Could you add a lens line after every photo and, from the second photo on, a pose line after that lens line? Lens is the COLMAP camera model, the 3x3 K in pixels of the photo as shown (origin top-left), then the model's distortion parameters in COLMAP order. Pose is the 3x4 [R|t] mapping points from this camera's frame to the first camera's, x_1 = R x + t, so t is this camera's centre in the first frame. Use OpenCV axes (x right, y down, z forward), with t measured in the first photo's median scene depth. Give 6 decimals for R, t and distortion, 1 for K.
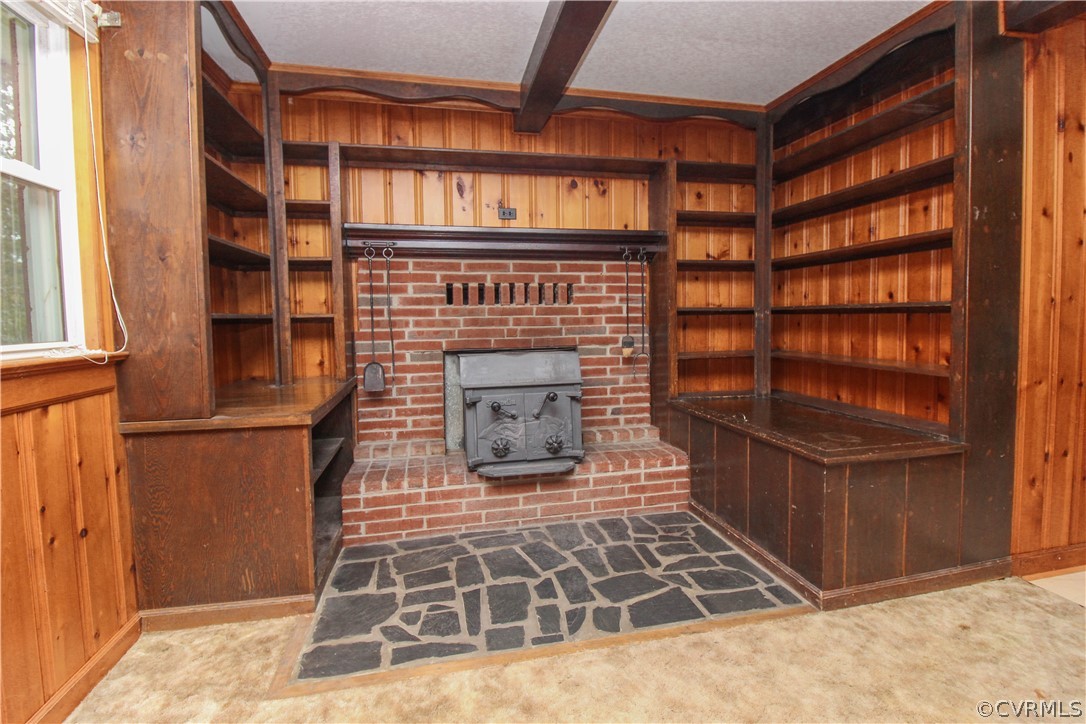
lens RADIAL K [[497.9, 0, 546.8], [0, 497.9, 346.8], [0, 0, 1]] dist [-0.001688, -0.013318]
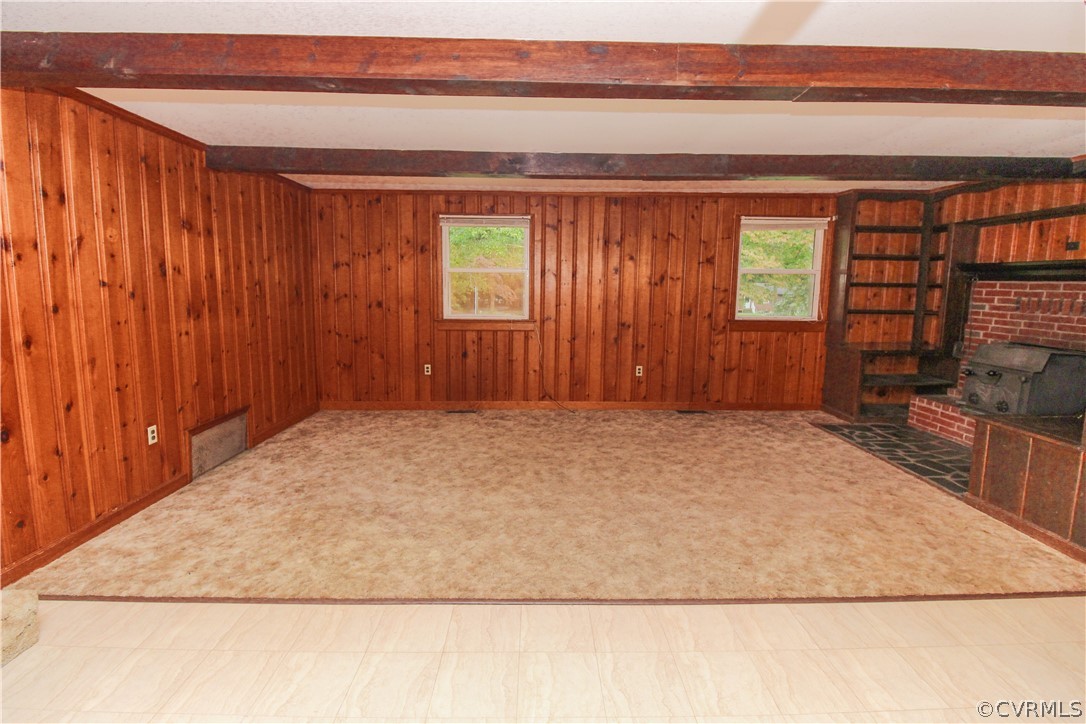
lens RADIAL K [[503.2, 0, 545.6], [0, 503.2, 344.8], [0, 0, 1]] dist [0.001618, -0.014195]
pose [[-0.187565, 0.130347, -0.973565, 1.560154], [-0.066108, 0.987233, 0.144913, -0.110310], [0.980025, 0.091541, -0.176553, -0.121166]]
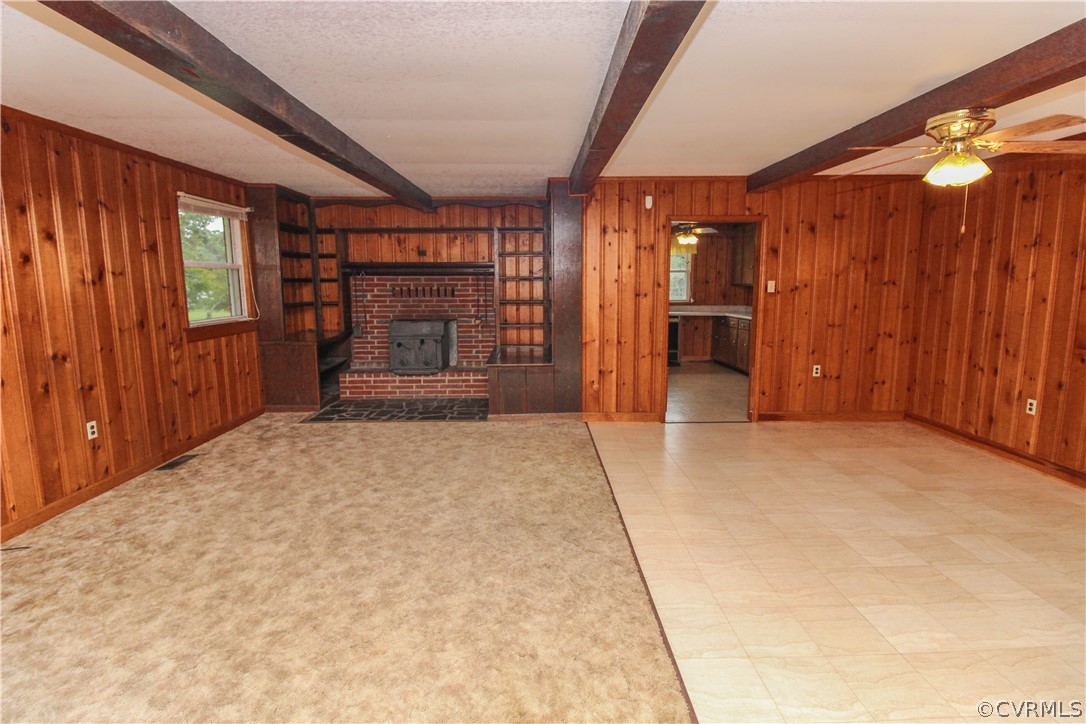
lens RADIAL K [[497.9, 0, 546.8], [0, 497.9, 346.8], [0, 0, 1]] dist [-0.001688, -0.013318]
pose [[0.982916, 0.035892, -0.180523, 0.841764], [-0.022394, 0.996836, 0.076264, -0.052895], [0.182689, -0.070918, 0.980610, -0.982221]]
